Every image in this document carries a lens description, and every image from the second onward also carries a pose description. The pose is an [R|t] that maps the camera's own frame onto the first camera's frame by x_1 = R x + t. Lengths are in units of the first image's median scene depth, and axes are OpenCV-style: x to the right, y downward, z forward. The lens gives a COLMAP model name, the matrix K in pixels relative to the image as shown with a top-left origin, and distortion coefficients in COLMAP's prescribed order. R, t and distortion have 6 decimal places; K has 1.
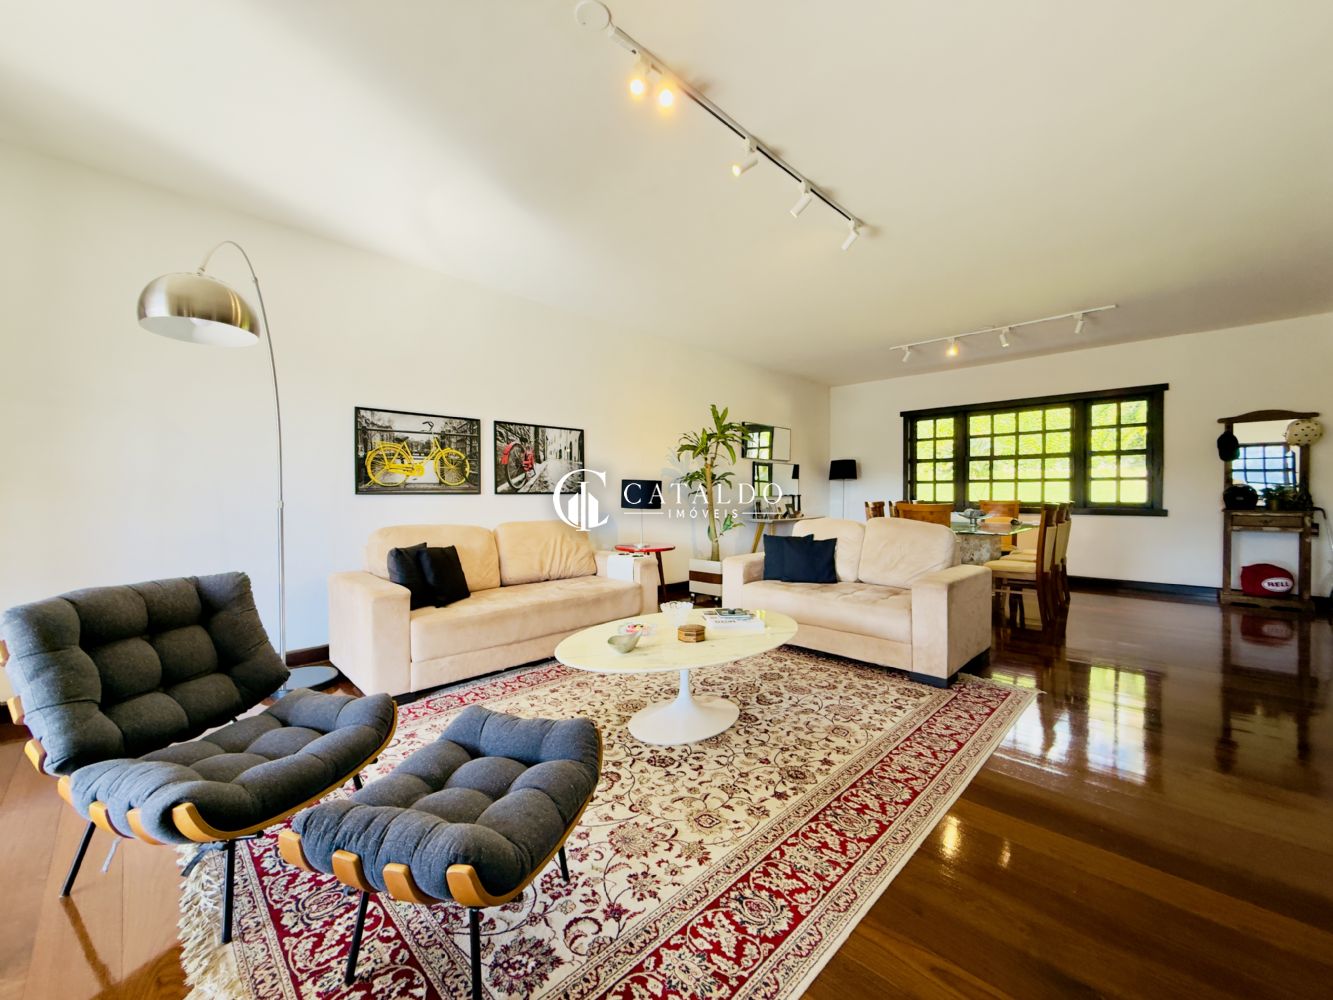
lens RADIAL K [[531.6, 0, 663.3], [0, 531.6, 499.7], [0, 0, 1]] dist [0.000396, 0.000101]
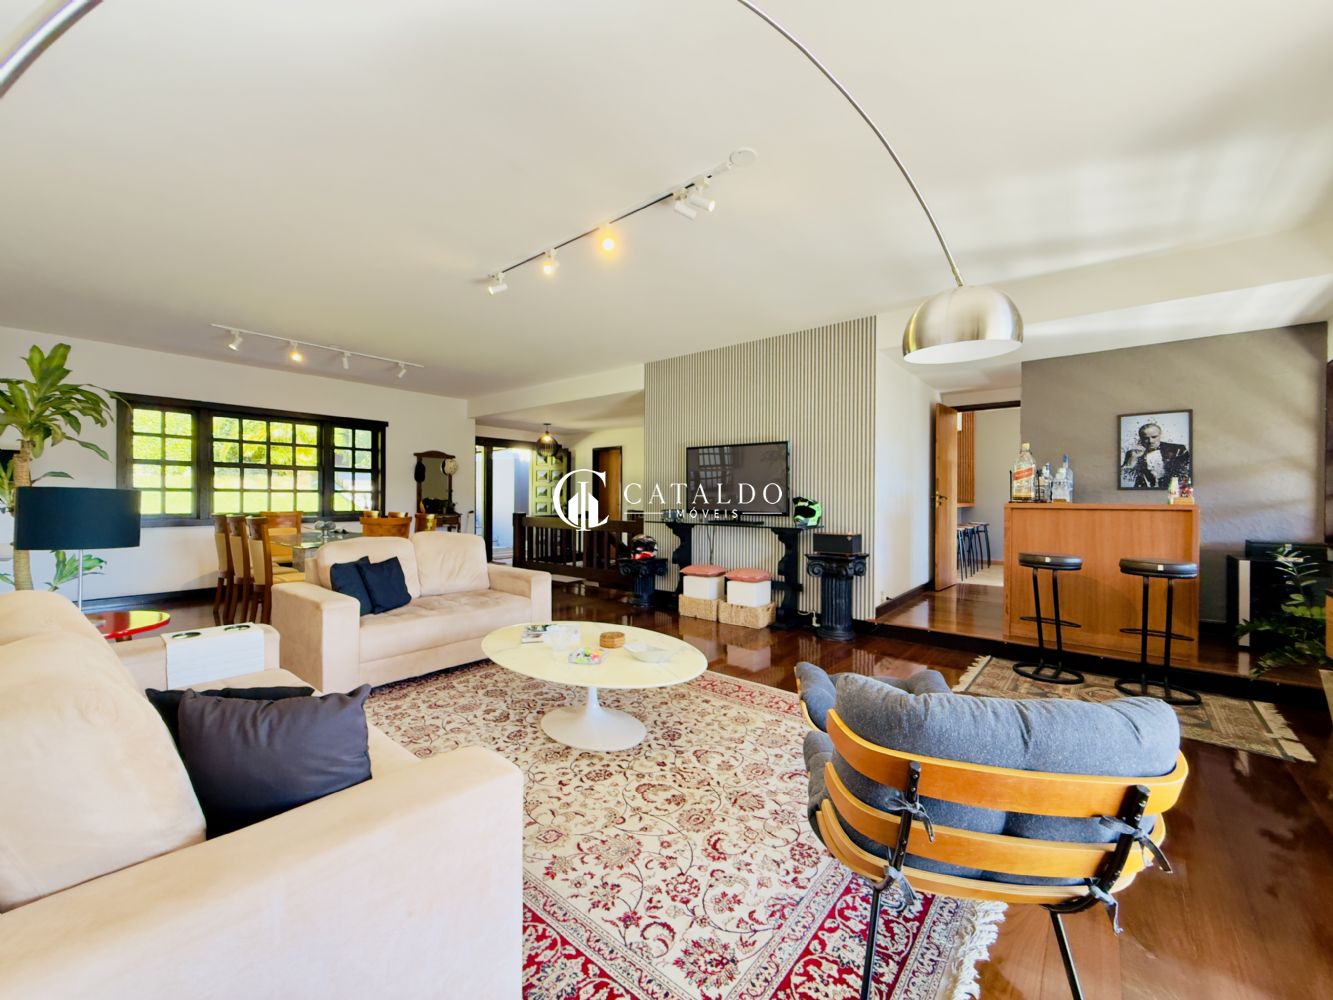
lens RADIAL K [[533.2, 0, 662.8], [0, 533.2, 499.2], [0, 0, 1]] dist [0.000112, 0.000128]
pose [[-0.090249, -0.001110, 0.995919, -0.636881], [0.006348, 0.999978, 0.001690, -0.027938], [-0.995899, 0.006475, -0.090240, 0.587548]]
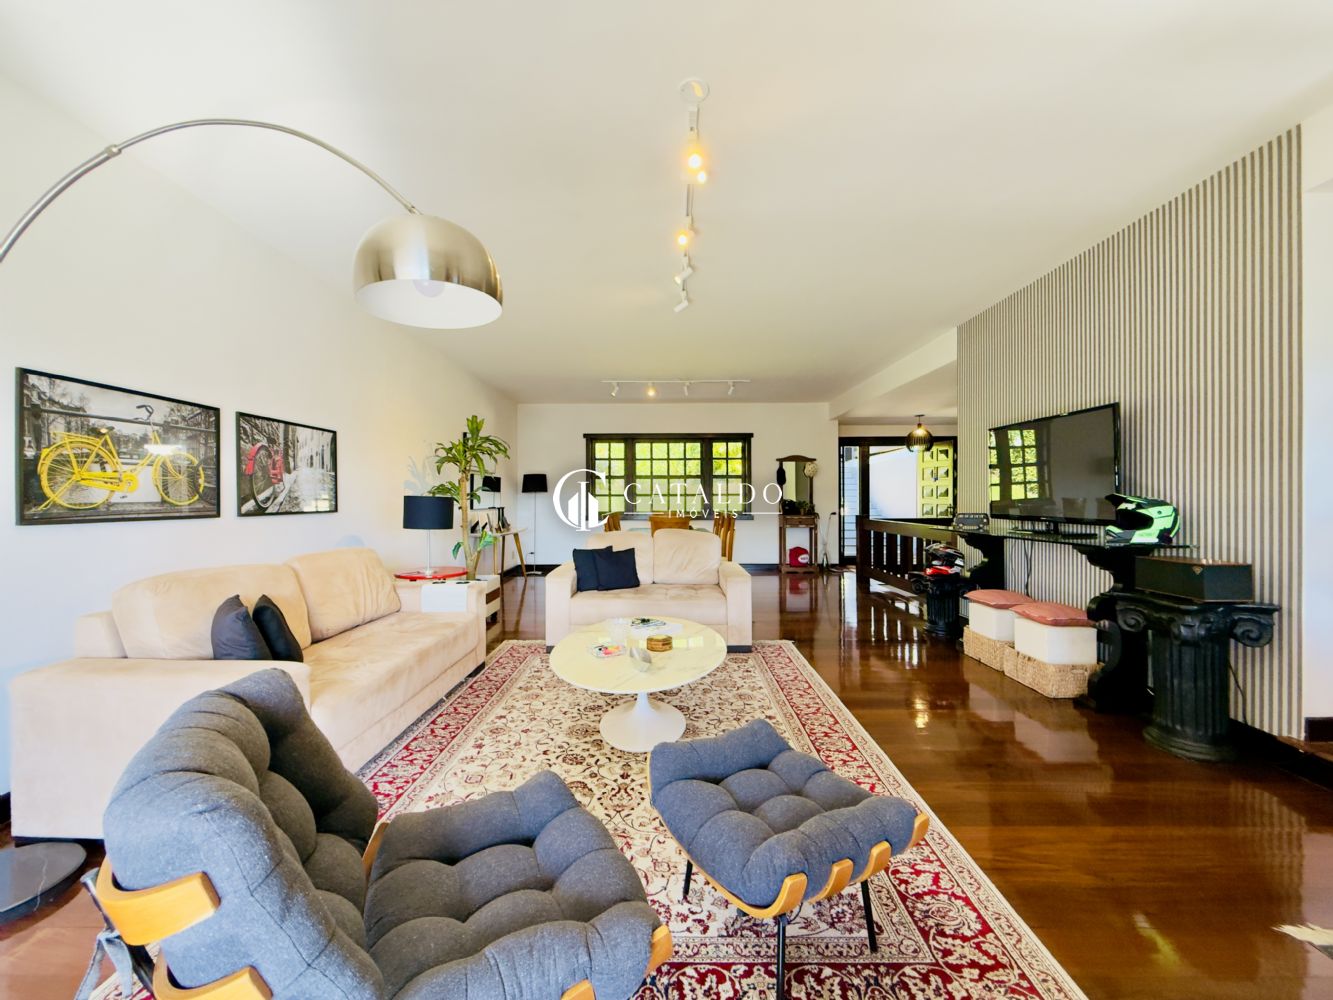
lens RADIAL K [[531.6, 0, 663.3], [0, 531.6, 499.7], [0, 0, 1]] dist [0.000396, 0.000101]
pose [[0.716304, -0.001172, 0.697787, -0.421287], [0.009883, 0.999915, -0.008465, -0.022230], [-0.697718, 0.012960, 0.716255, 0.116985]]
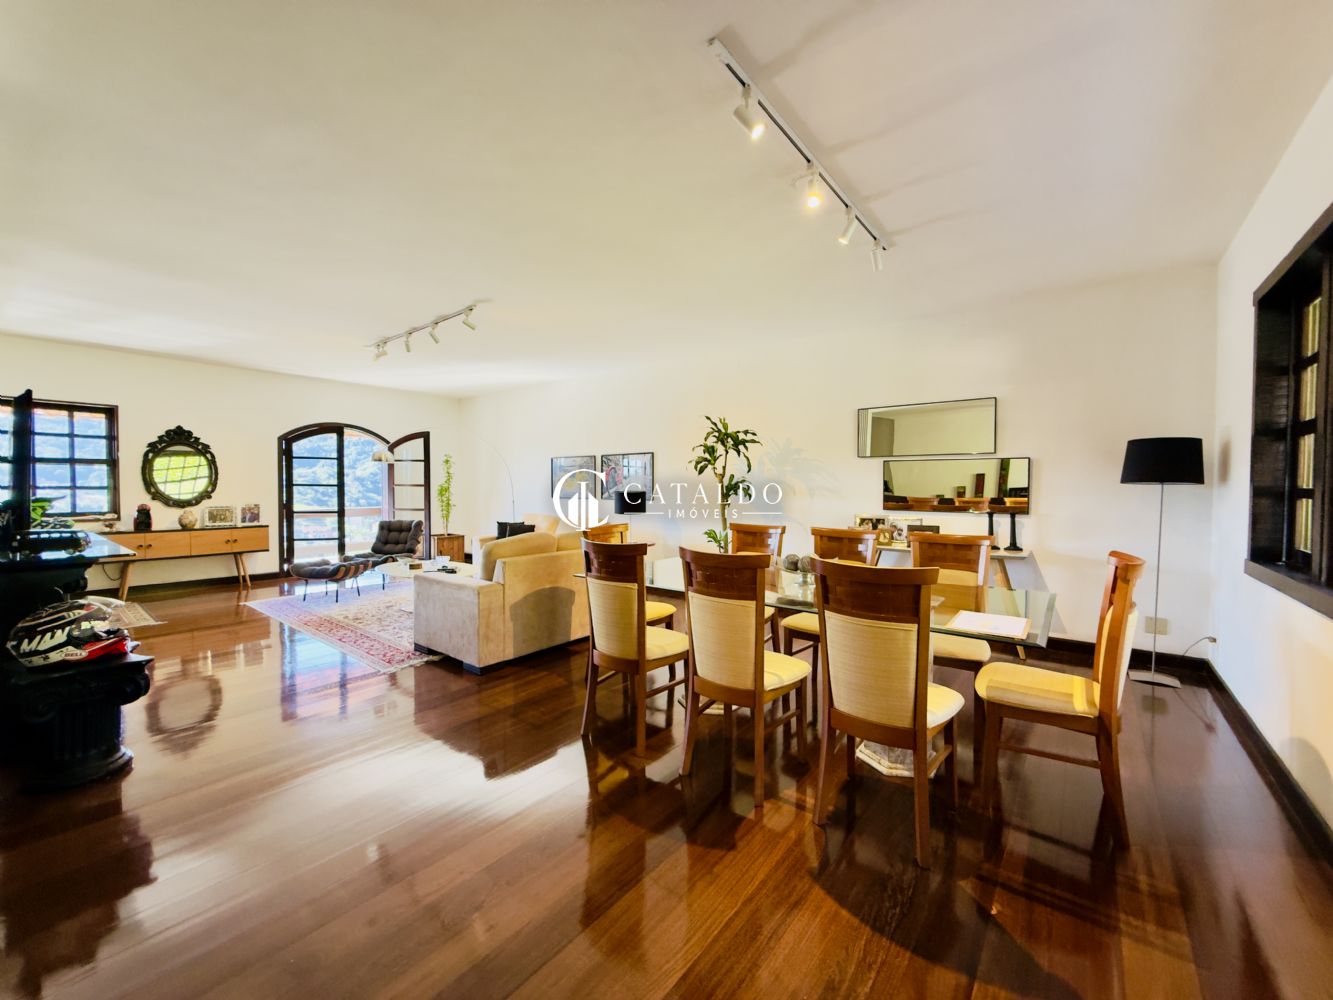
lens RADIAL K [[531.6, 0, 663.3], [0, 531.6, 499.7], [0, 0, 1]] dist [0.000396, 0.000101]
pose [[0.107193, 0.028021, -0.993843, 1.398401], [-0.014136, 0.999545, 0.026657, -0.058373], [0.994138, 0.011192, 0.107541, 1.057773]]
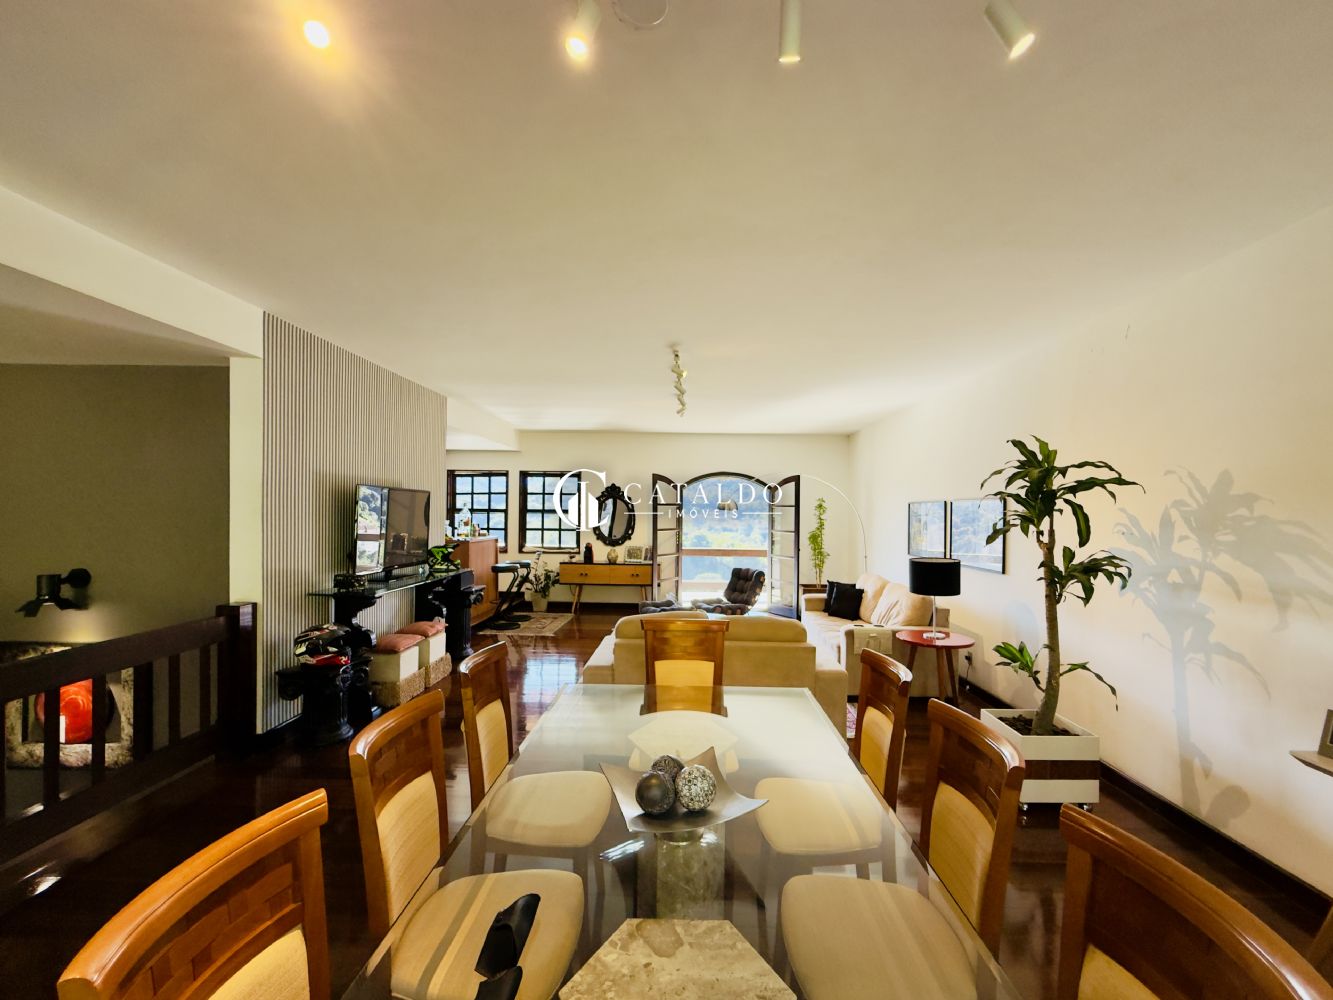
lens RADIAL K [[561.8, 0, 677.5], [0, 561.8, 512.8], [0, 0, 1]] dist [-0.001619, -0.000051]
pose [[-0.728647, -0.005081, -0.684871, 0.990241], [-0.018182, 0.999764, 0.011928, -0.129443], [0.684649, 0.021144, -0.728567, 1.544162]]
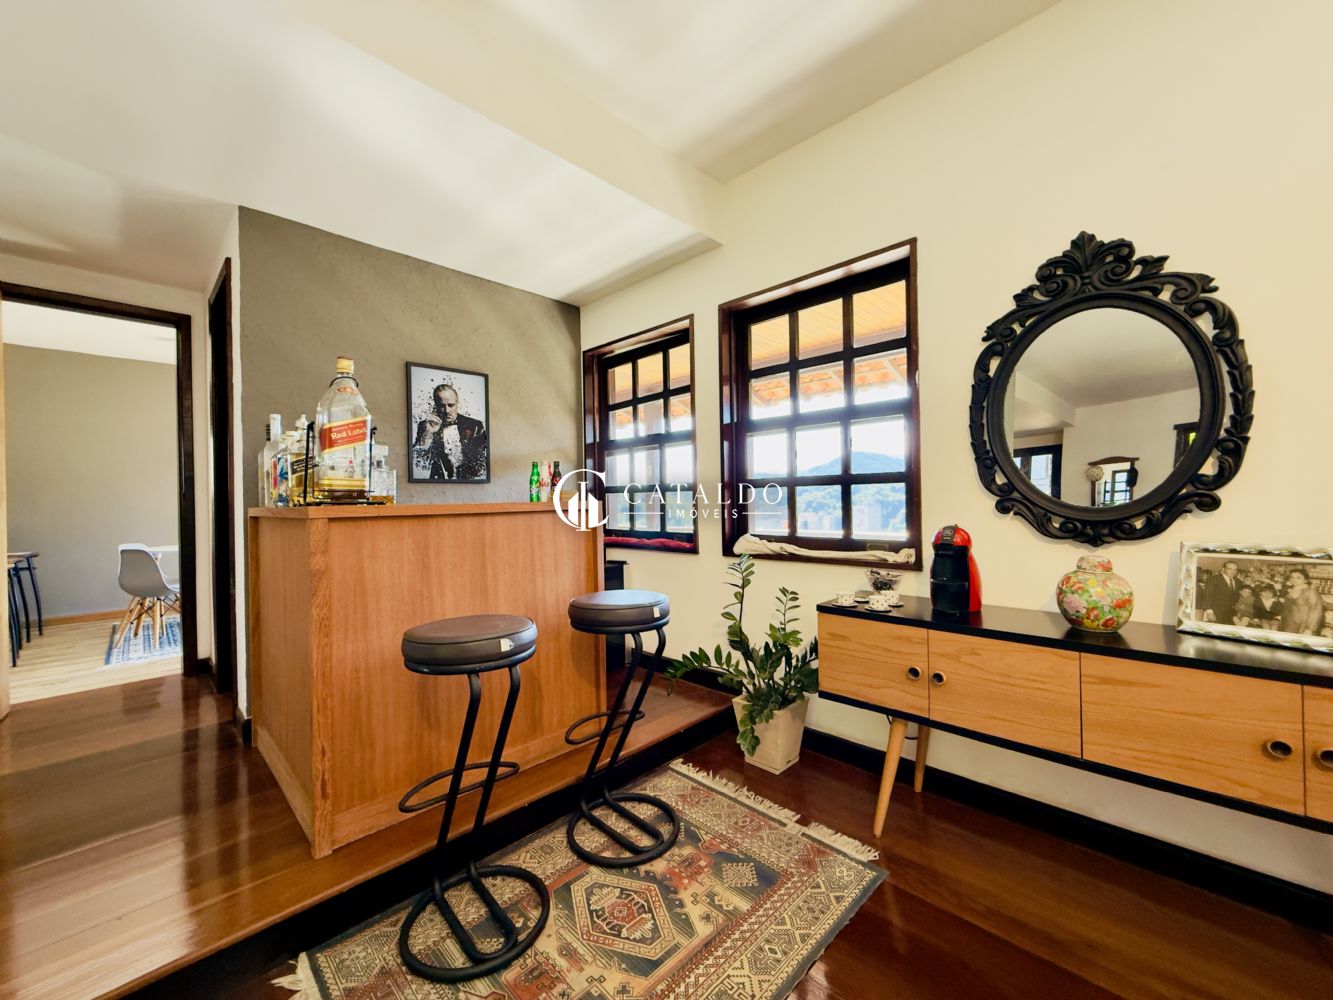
lens RADIAL K [[533.2, 0, 662.8], [0, 533.2, 499.2], [0, 0, 1]] dist [0.000112, 0.000128]
pose [[-0.999785, 0.020702, -0.001047, 0.041080], [0.020690, 0.999733, 0.010264, -0.018817], [0.001259, 0.010240, -0.999947, 0.240677]]
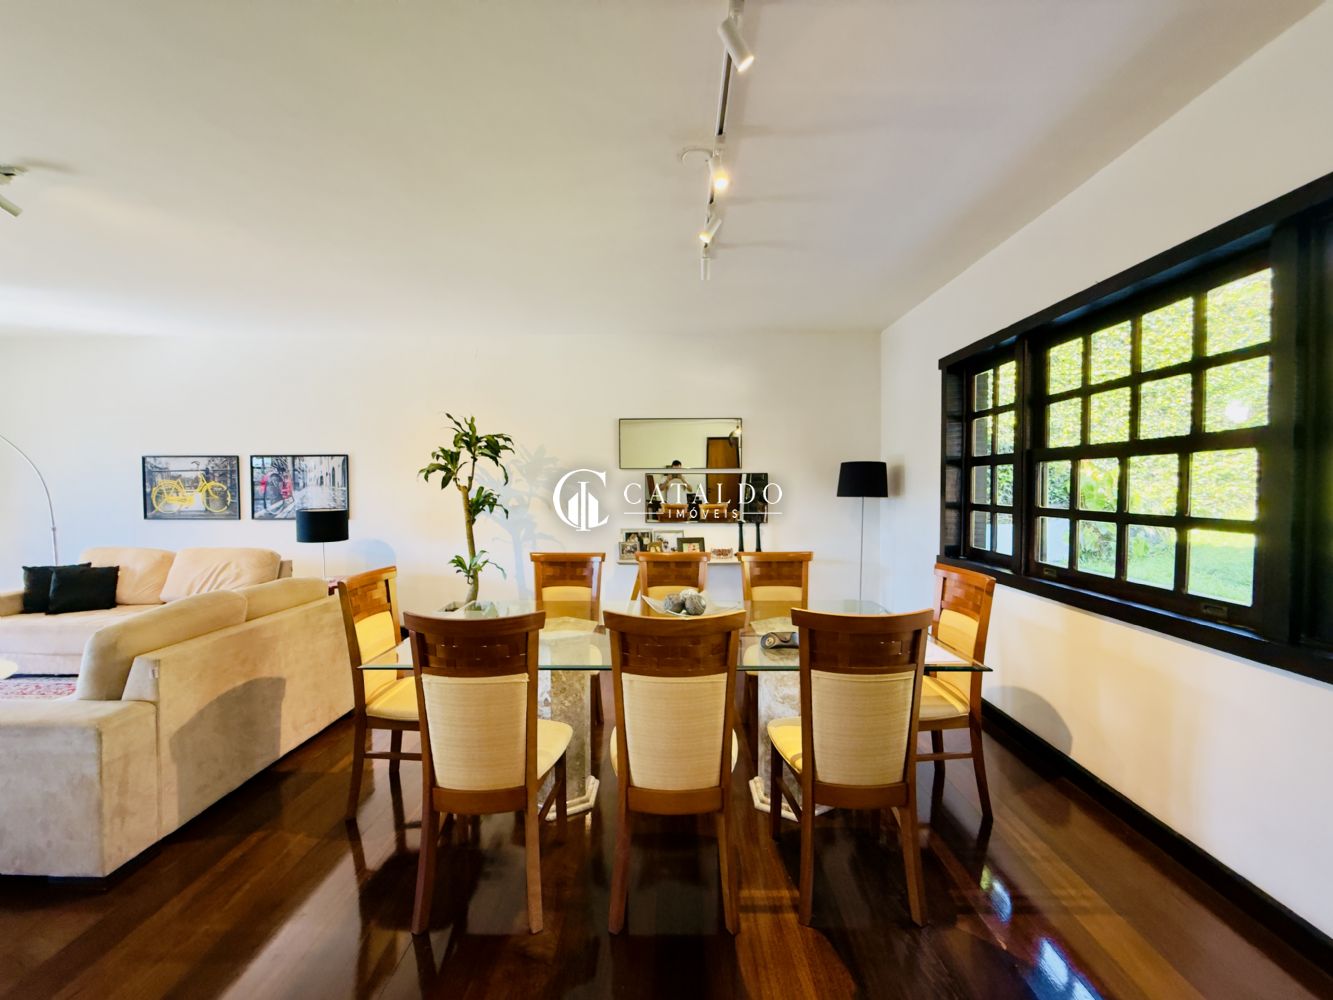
lens RADIAL K [[531.6, 0, 663.3], [0, 531.6, 499.7], [0, 0, 1]] dist [0.000396, 0.000101]
pose [[0.686238, 0.019067, -0.727127, 1.157113], [-0.006692, 0.999780, 0.019900, -0.085190], [0.727347, -0.008790, 0.686214, 0.896870]]
